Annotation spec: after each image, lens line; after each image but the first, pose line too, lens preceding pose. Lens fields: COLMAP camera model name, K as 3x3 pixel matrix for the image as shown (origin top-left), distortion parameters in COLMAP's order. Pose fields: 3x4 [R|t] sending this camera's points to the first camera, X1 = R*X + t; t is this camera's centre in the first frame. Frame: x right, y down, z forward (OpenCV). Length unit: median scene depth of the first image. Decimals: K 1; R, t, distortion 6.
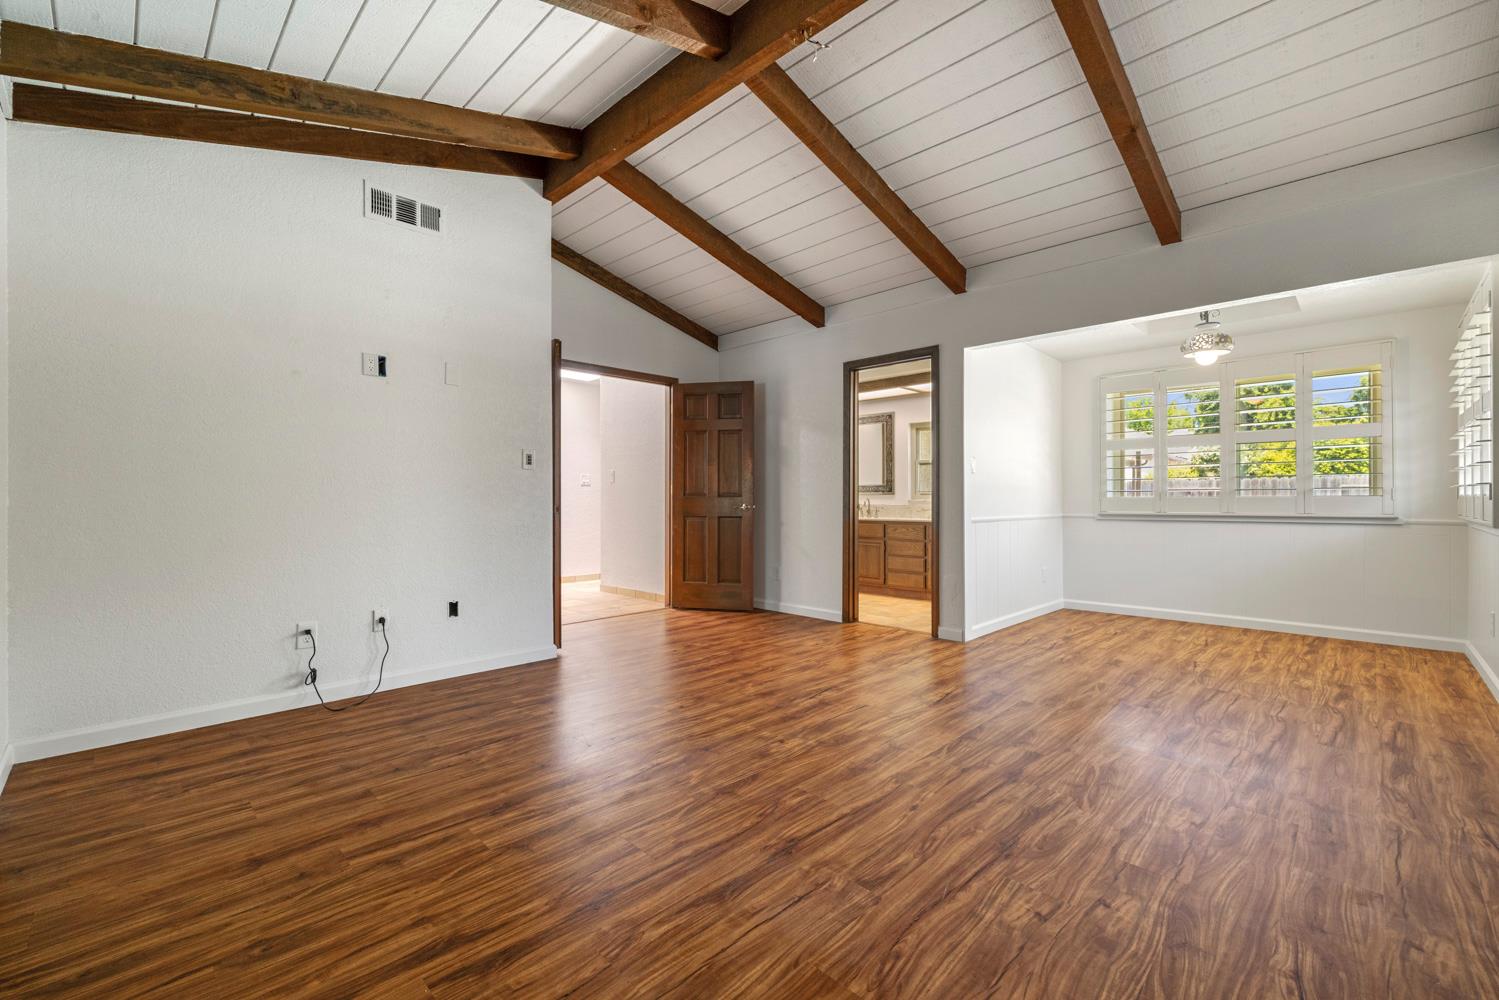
lens RADIAL K [[632.2, 0, 750.4], [0, 632.2, 495.6], [0, 0, 1]] dist [0.001031, -0.000129]
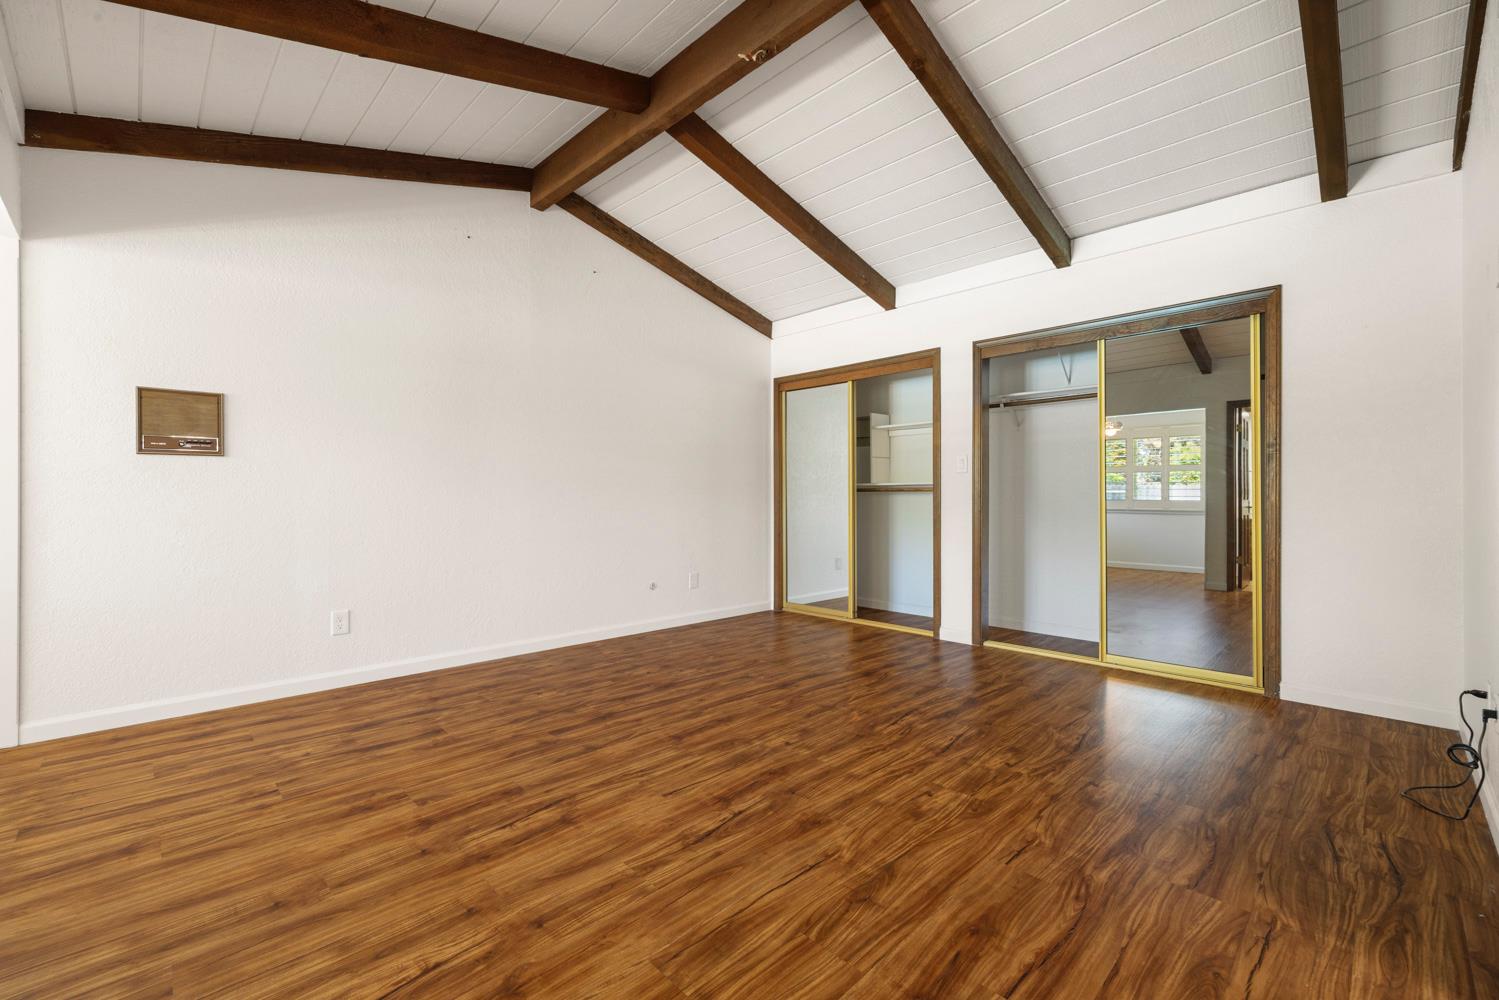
lens RADIAL K [[632.2, 0, 746.9], [0, 632.2, 500.0], [0, 0, 1]] dist [0.001031, -0.000129]
pose [[-0.999803, -0.001125, 0.019825, 0.088731], [-0.001125, 0.999999, 0.000026, 0.007136], [-0.019825, 0.000003, -0.999803, 1.887570]]
